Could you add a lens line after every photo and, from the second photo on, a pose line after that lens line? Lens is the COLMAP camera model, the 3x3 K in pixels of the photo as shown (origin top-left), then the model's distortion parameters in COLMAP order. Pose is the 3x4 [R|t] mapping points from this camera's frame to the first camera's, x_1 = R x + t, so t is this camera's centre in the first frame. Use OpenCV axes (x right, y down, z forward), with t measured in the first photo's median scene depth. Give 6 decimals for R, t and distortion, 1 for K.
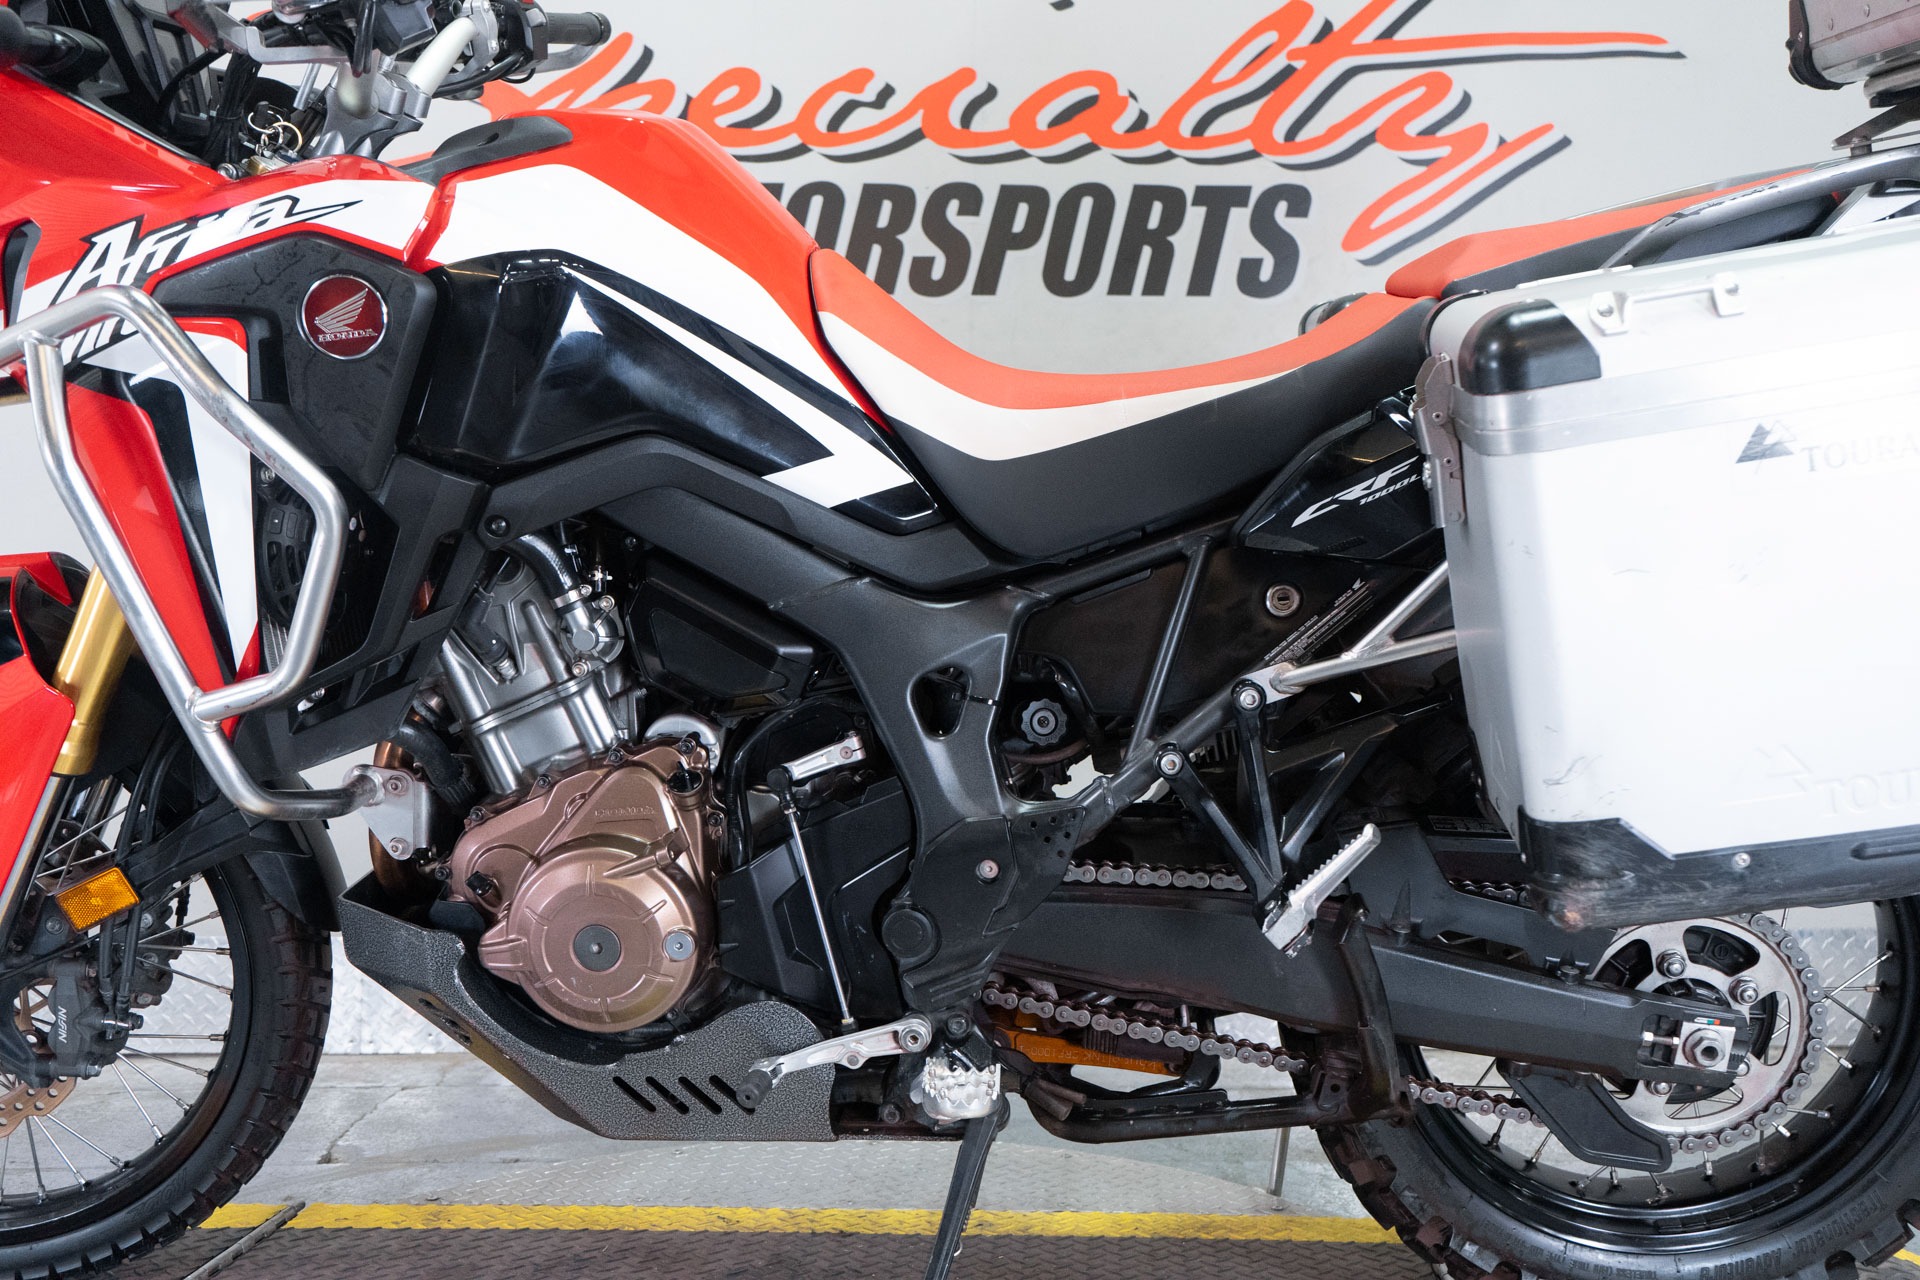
lens RADIAL K [[1828.7, 0, 944.3], [0, 1828.7, 690.5], [0, 0, 1]] dist [0.002535, 0.000000]
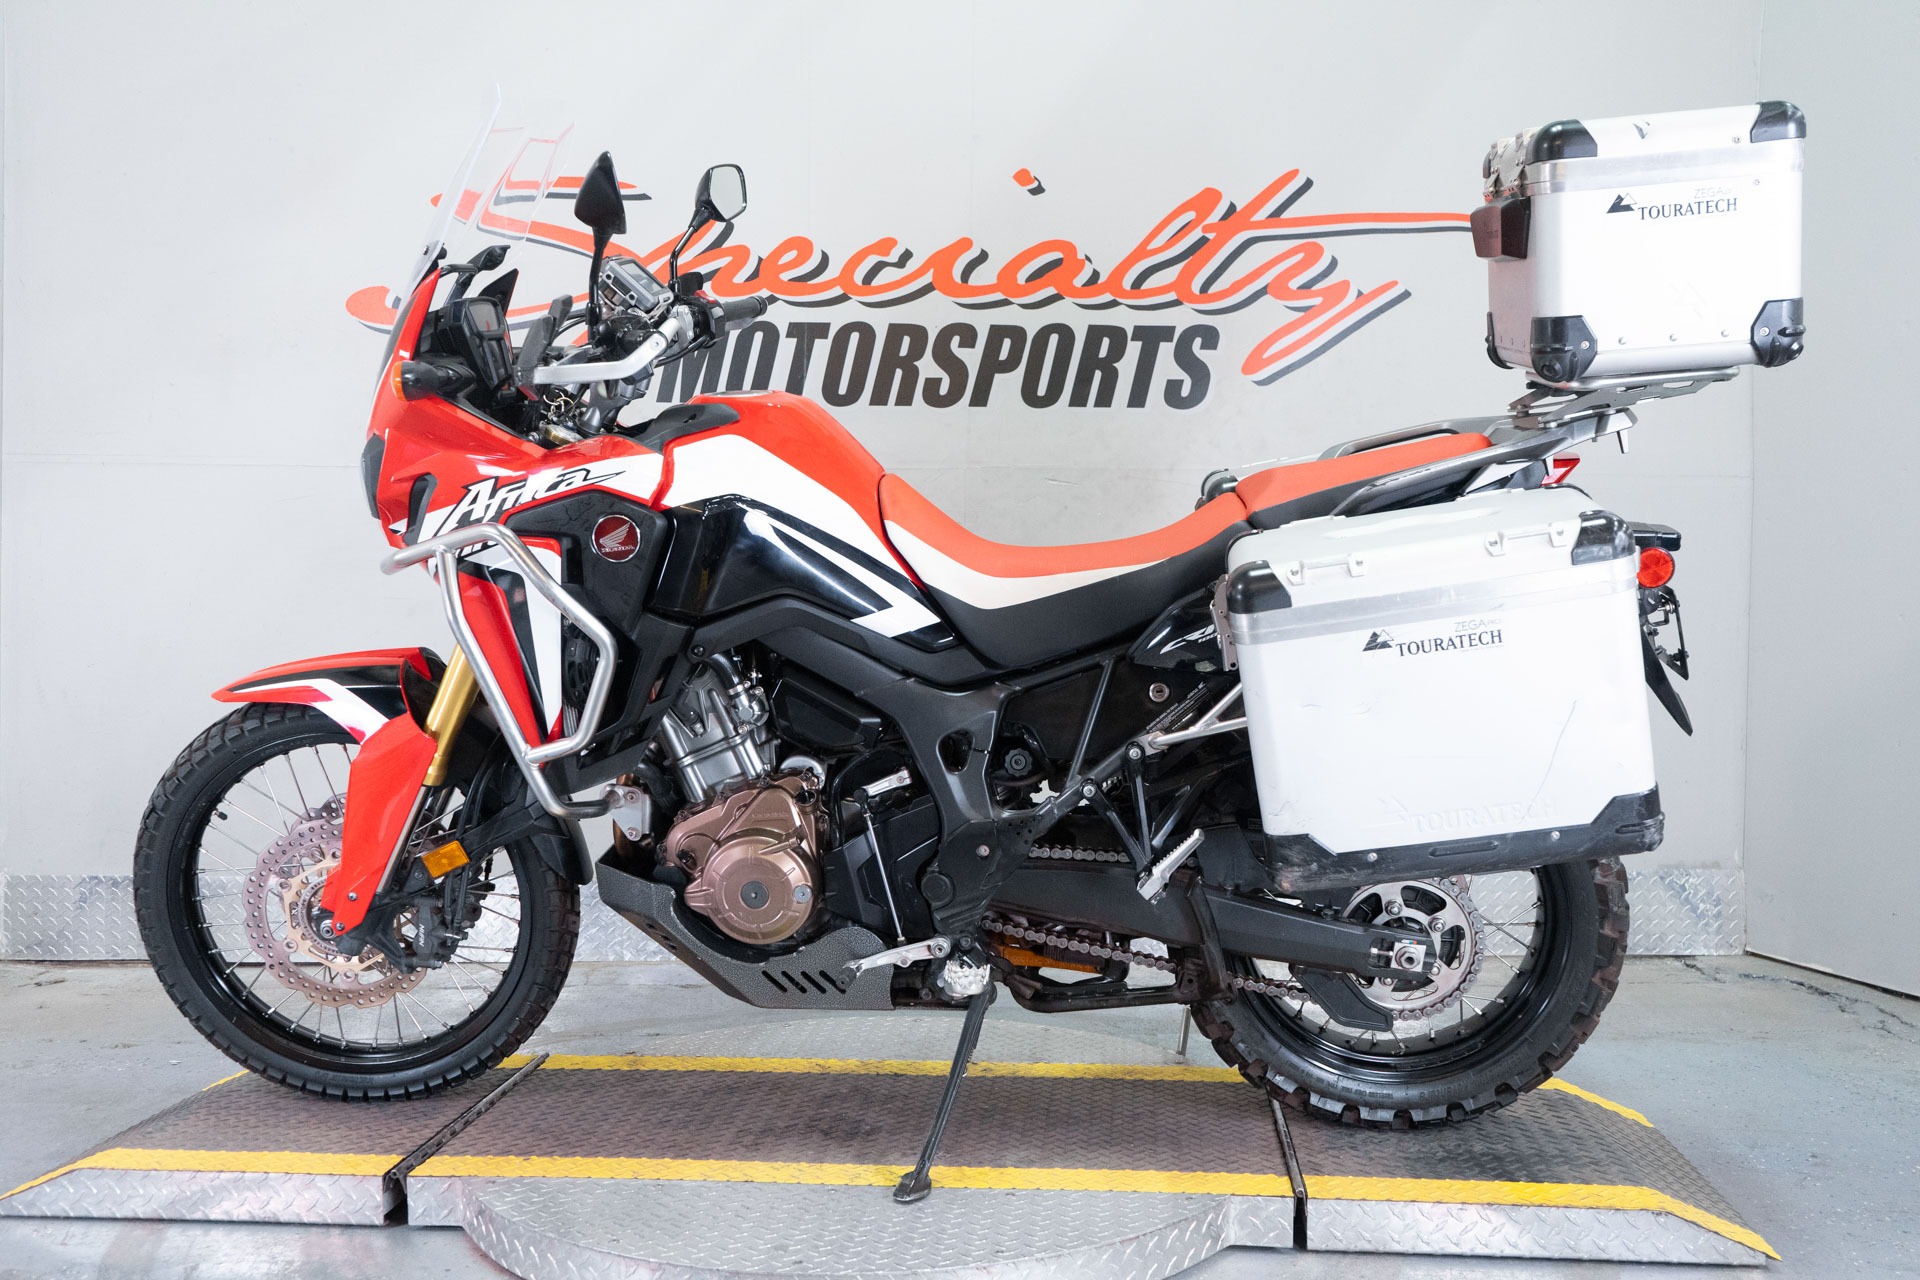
lens RADIAL K [[1679.4, 0, 983.1], [0, 1679.4, 674.4], [0, 0, 1]] dist [-0.003463, 0.012325]
pose [[0.999976, 0.006856, -0.001097, 0.023533], [-0.006825, 0.999642, 0.025852, -0.103468], [0.001274, -0.025843, 0.999665, -0.541366]]
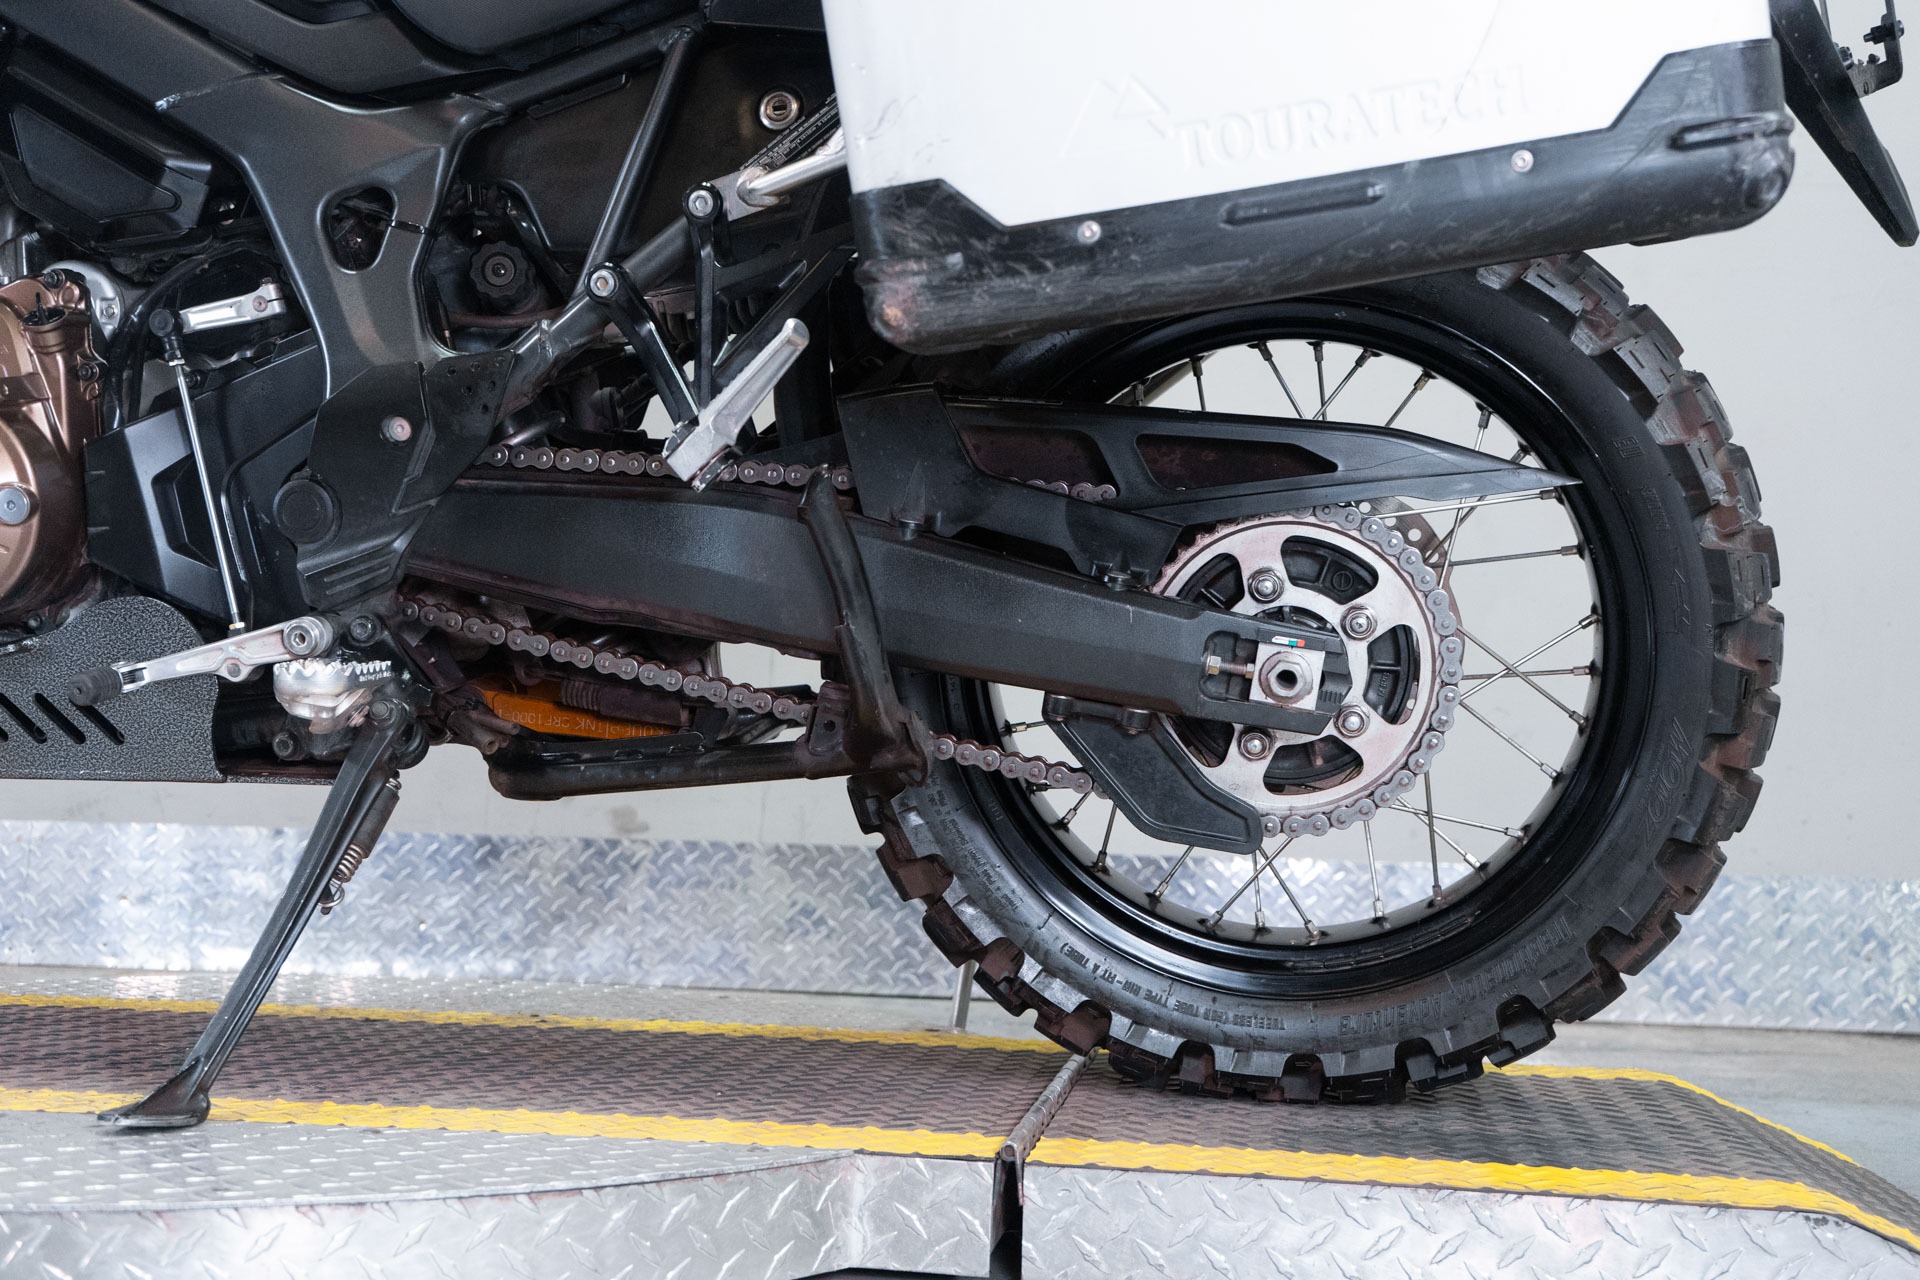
lens RADIAL K [[2258.0, 0, 927.7], [0, 2258.0, 669.8], [0, 0, 1]] dist [-0.004344, 0.000000]
pose [[0.997871, 0.032987, -0.056266, 0.315568], [-0.035959, 0.997966, -0.052643, 0.247440], [0.054415, 0.054554, 0.997027, 0.027541]]
